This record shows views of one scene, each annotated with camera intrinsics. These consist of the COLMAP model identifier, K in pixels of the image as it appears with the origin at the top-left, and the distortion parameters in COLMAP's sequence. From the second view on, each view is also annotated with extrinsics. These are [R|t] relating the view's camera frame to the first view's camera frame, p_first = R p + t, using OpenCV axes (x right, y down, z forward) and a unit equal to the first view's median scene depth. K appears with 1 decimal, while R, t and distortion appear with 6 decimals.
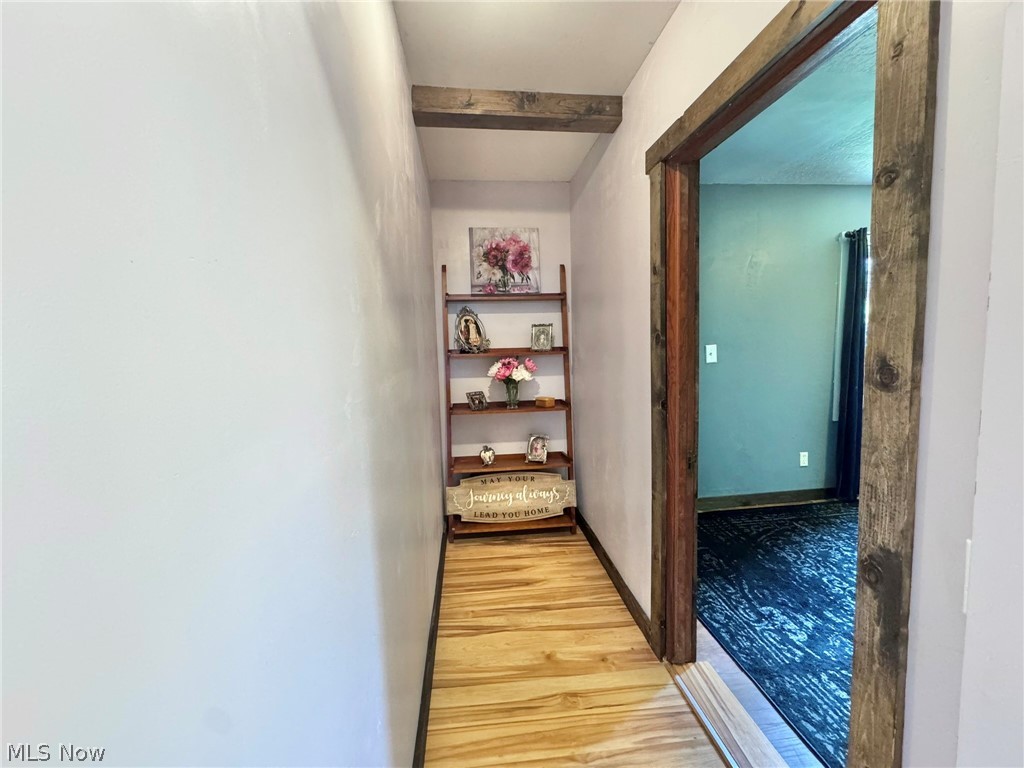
lens RADIAL K [[407.2, 0, 511.0], [0, 407.2, 383.8], [0, 0, 1]] dist [-0.003217, -0.000153]
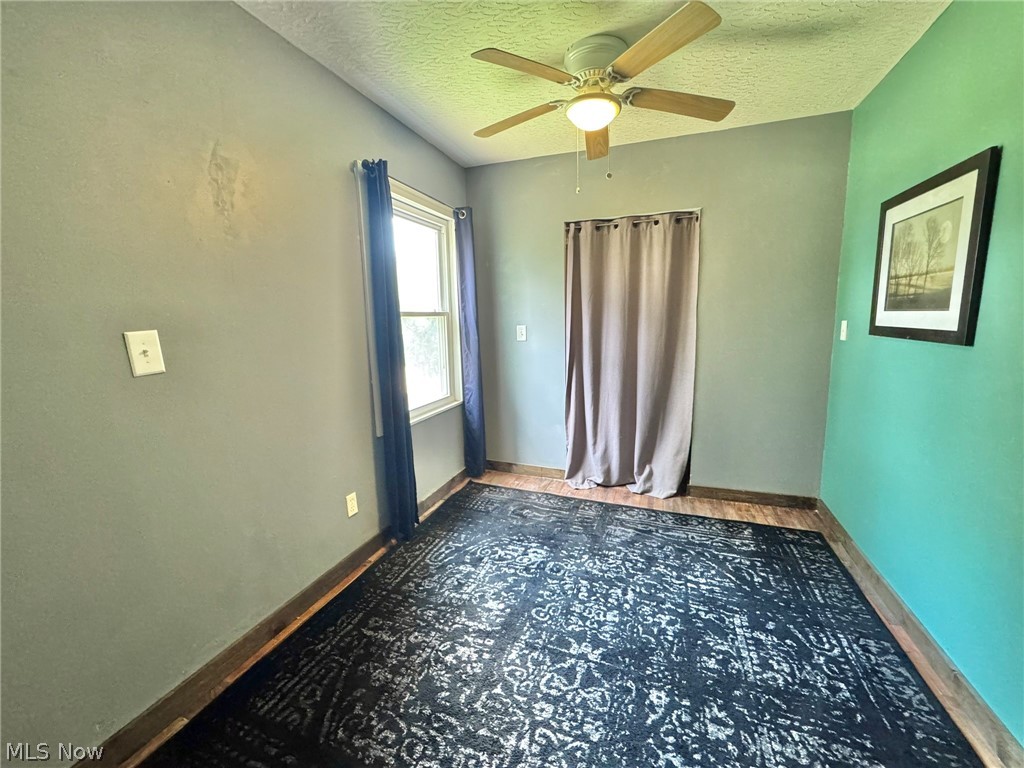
lens RADIAL K [[407.2, 0, 511.0], [0, 407.2, 383.8], [0, 0, 1]] dist [-0.003217, -0.000153]
pose [[0.443578, -0.123150, 0.887735, 0.289494], [0.093838, 0.991452, 0.090650, -0.045074], [-0.891310, 0.043093, 0.451342, 0.490361]]
